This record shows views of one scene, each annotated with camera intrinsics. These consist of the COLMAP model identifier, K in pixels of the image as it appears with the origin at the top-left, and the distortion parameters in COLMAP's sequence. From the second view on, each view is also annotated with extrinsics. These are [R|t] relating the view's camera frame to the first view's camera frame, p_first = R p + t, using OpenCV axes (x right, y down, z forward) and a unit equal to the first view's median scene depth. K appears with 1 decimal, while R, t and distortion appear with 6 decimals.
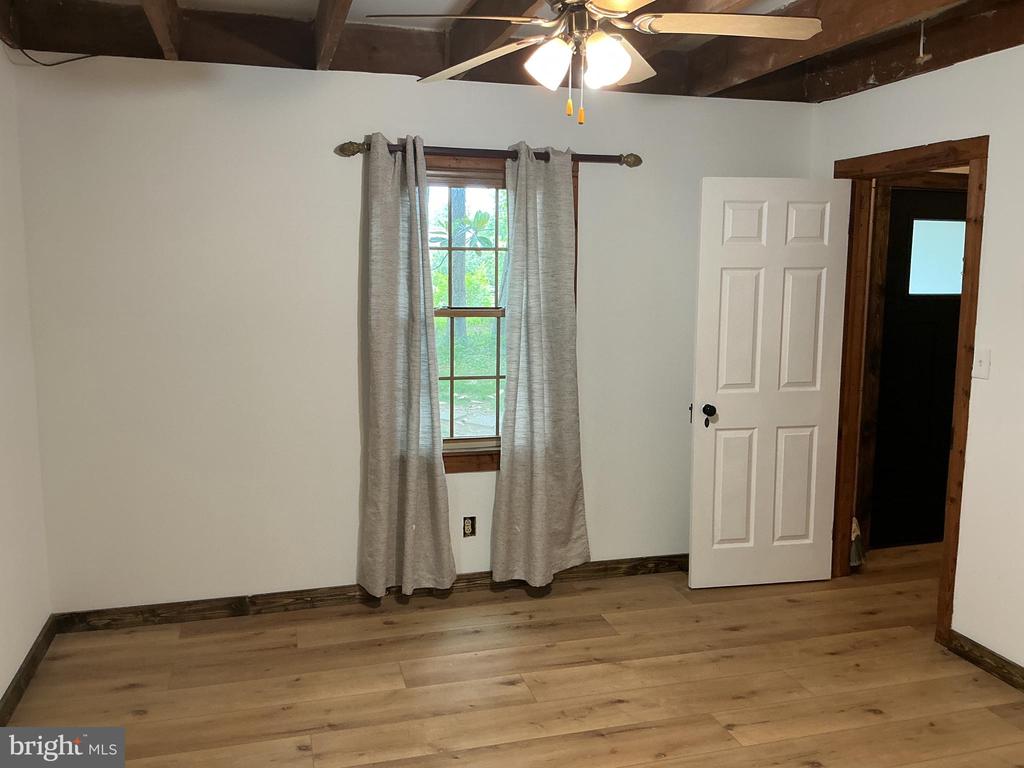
lens RADIAL K [[849.0, 0, 511.2], [0, 849.0, 385.0], [0, 0, 1]] dist [0.061395, -0.113749]
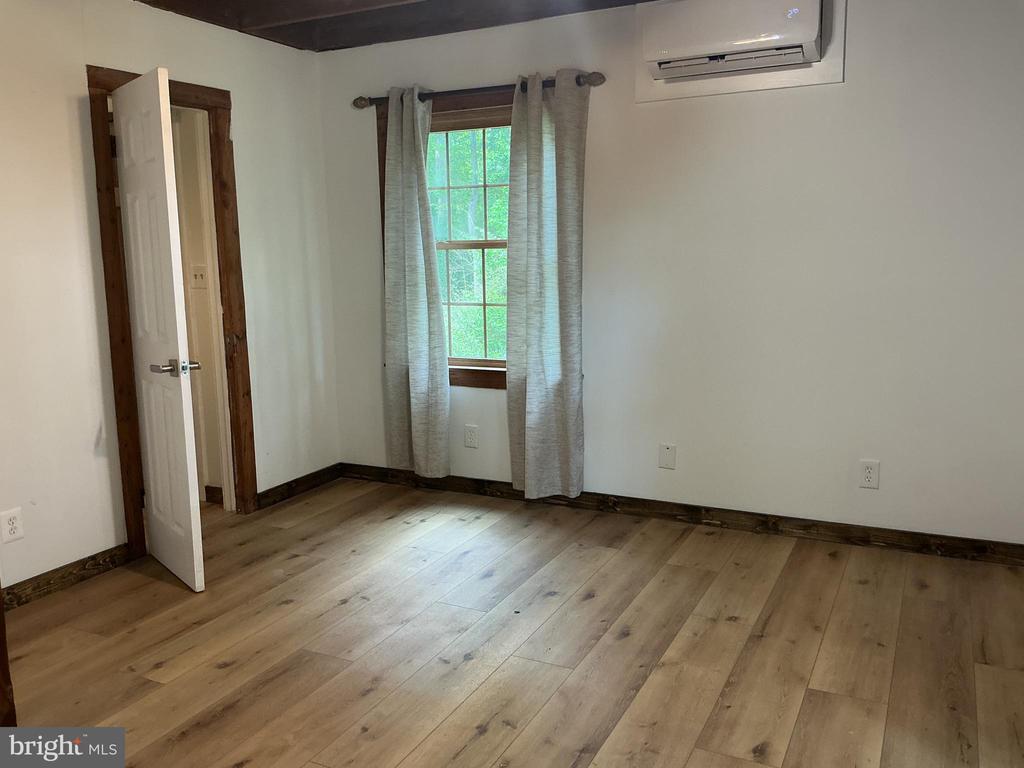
lens RADIAL K [[849.0, 0, 511.5], [0, 849.0, 383.3], [0, 0, 1]] dist [0.061395, -0.113749]
pose [[-0.687919, 0.120689, -0.715682, 0.647876], [-0.079939, 0.967479, 0.239989, -0.100693], [0.721372, 0.222305, -0.655899, 1.334584]]
